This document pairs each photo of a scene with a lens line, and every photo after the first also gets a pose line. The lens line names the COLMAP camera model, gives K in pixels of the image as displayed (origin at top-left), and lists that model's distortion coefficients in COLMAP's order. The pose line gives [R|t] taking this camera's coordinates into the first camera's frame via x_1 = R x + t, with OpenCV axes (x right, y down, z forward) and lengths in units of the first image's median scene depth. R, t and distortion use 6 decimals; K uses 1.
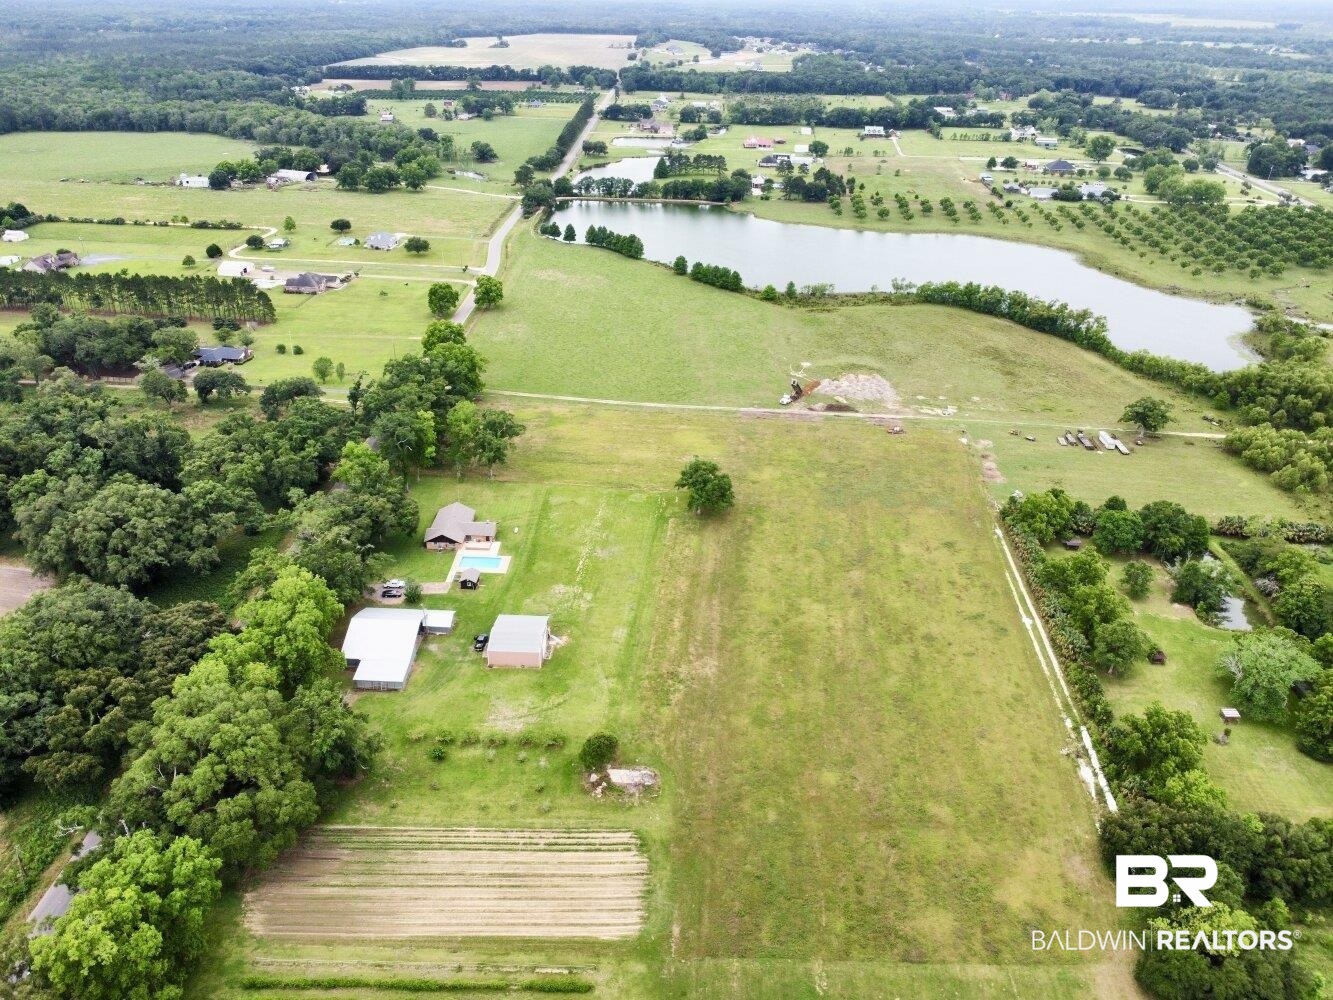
lens RADIAL K [[997.2, 0, 655.3], [0, 997.2, 492.2], [0, 0, 1]] dist [-0.000050, 0.003020]
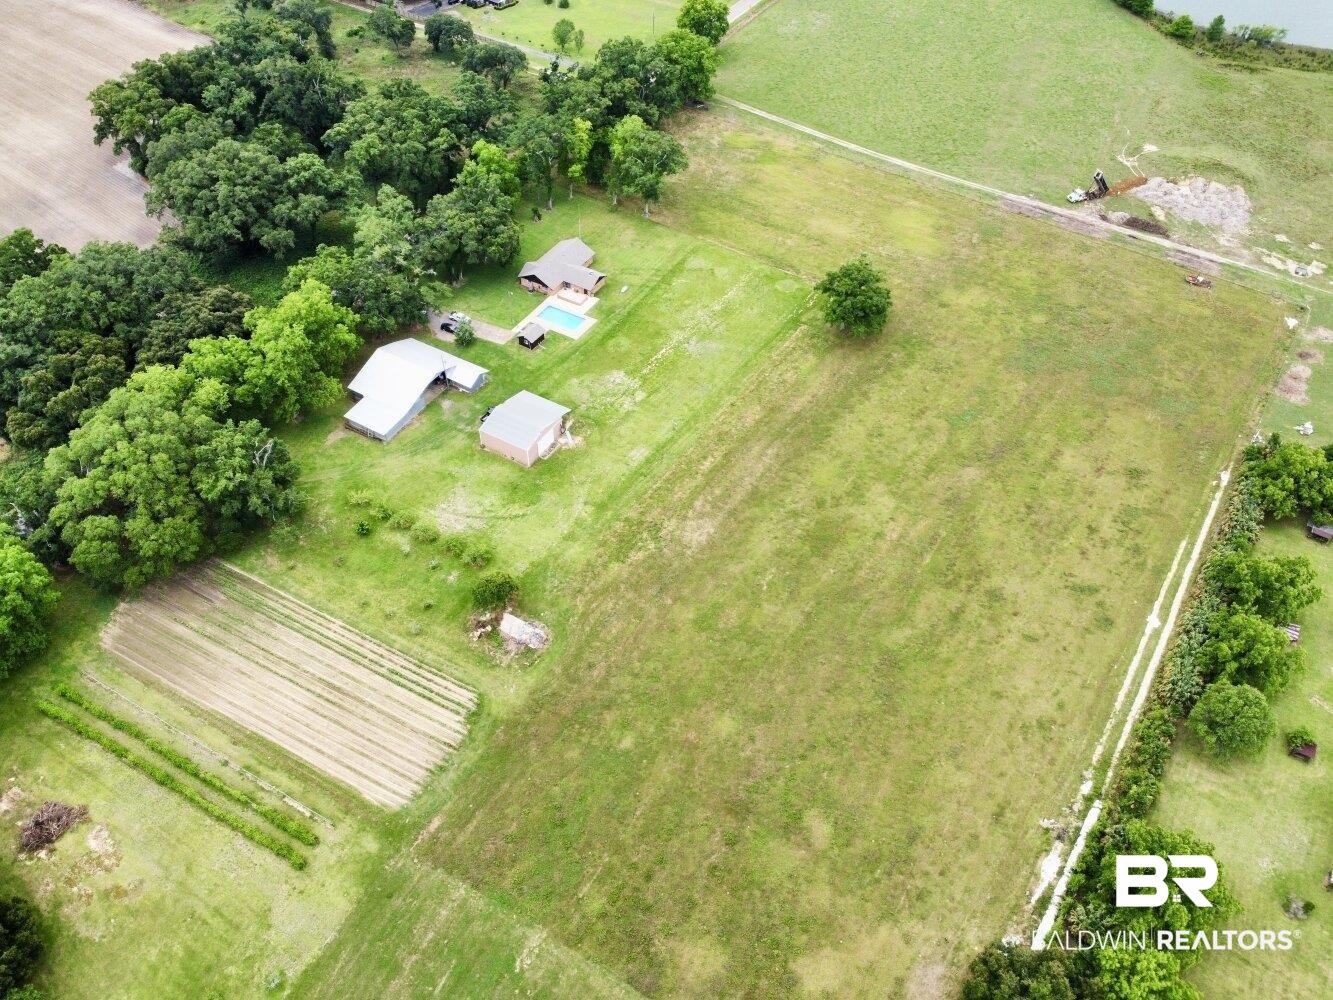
lens RADIAL K [[997.2, 0, 655.3], [0, 997.2, 492.2], [0, 0, 1]] dist [-0.000050, 0.003020]
pose [[0.881497, 0.339541, -0.328139, 0.274368], [-0.218650, 0.909451, 0.353682, -0.136826], [0.418516, -0.240022, 0.875919, 0.258384]]
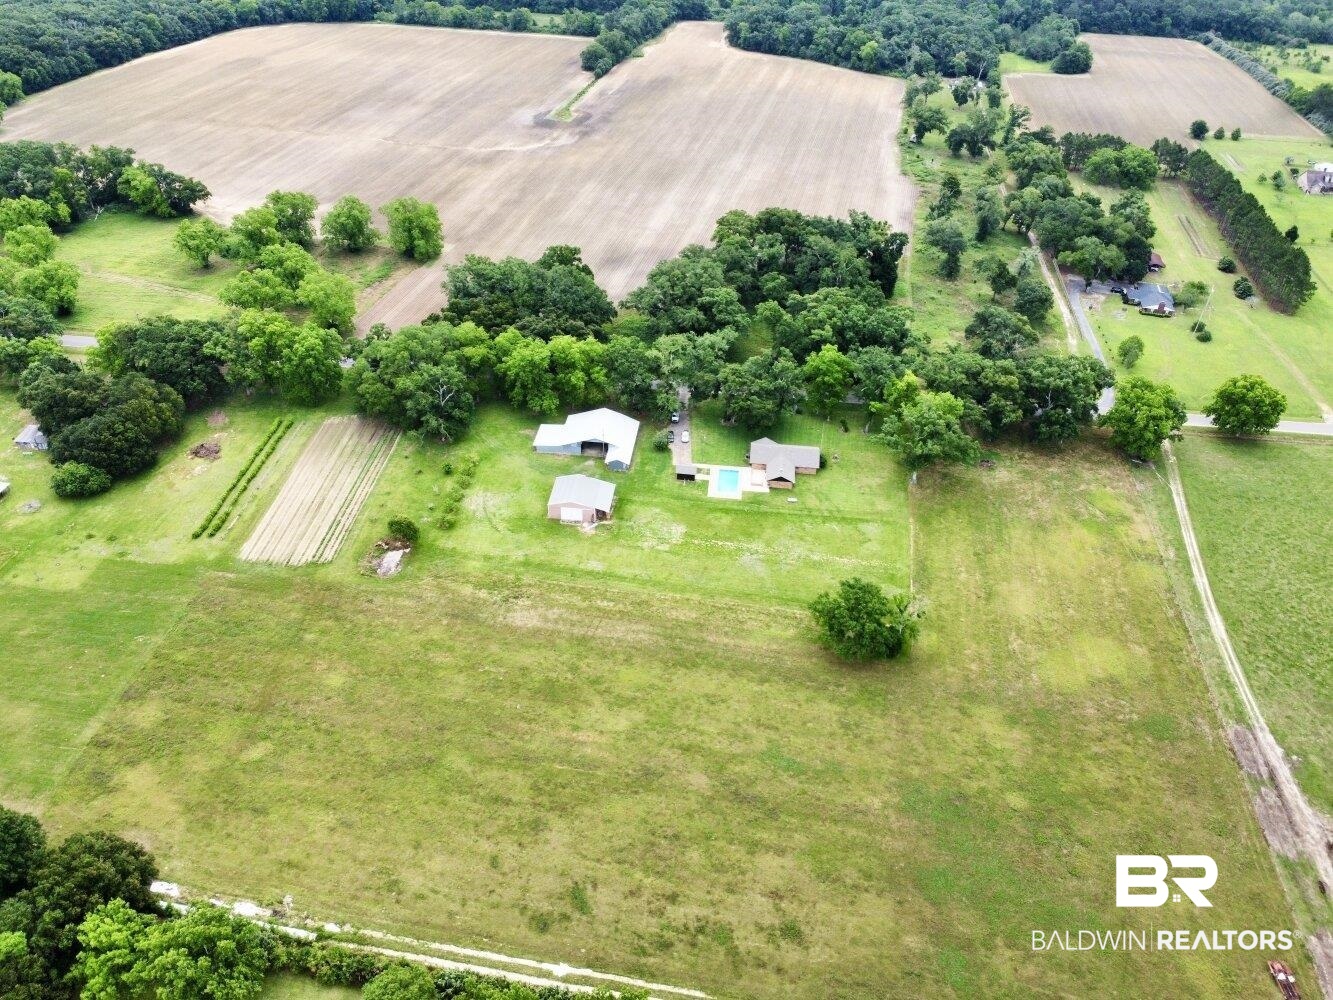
lens RADIAL K [[997.2, 0, 655.3], [0, 997.2, 492.2], [0, 0, 1]] dist [-0.000050, 0.003020]
pose [[-0.066577, 0.574150, -0.816039, 0.755348], [-0.477911, 0.699586, 0.531207, -0.484297], [0.875881, 0.425361, 0.227816, 0.813766]]
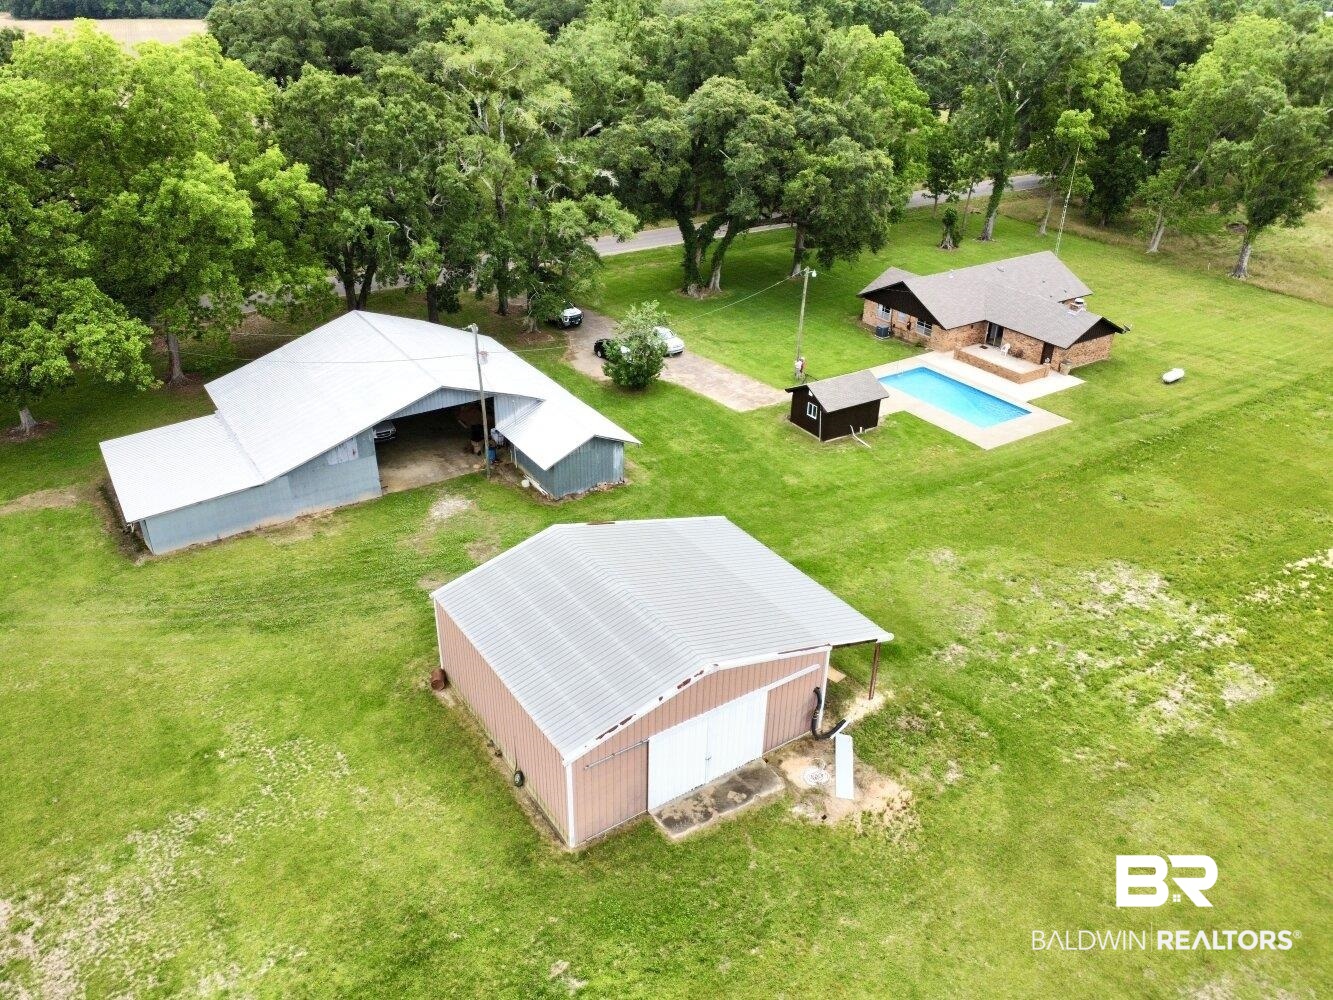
lens RADIAL K [[997.2, 0, 655.3], [0, 997.2, 492.2], [0, 0, 1]] dist [-0.000050, 0.003020]
pose [[0.579349, 0.383740, -0.719095, -0.014729], [-0.381894, 0.907207, 0.176445, 0.088635], [0.720077, 0.172395, 0.672138, 0.868773]]
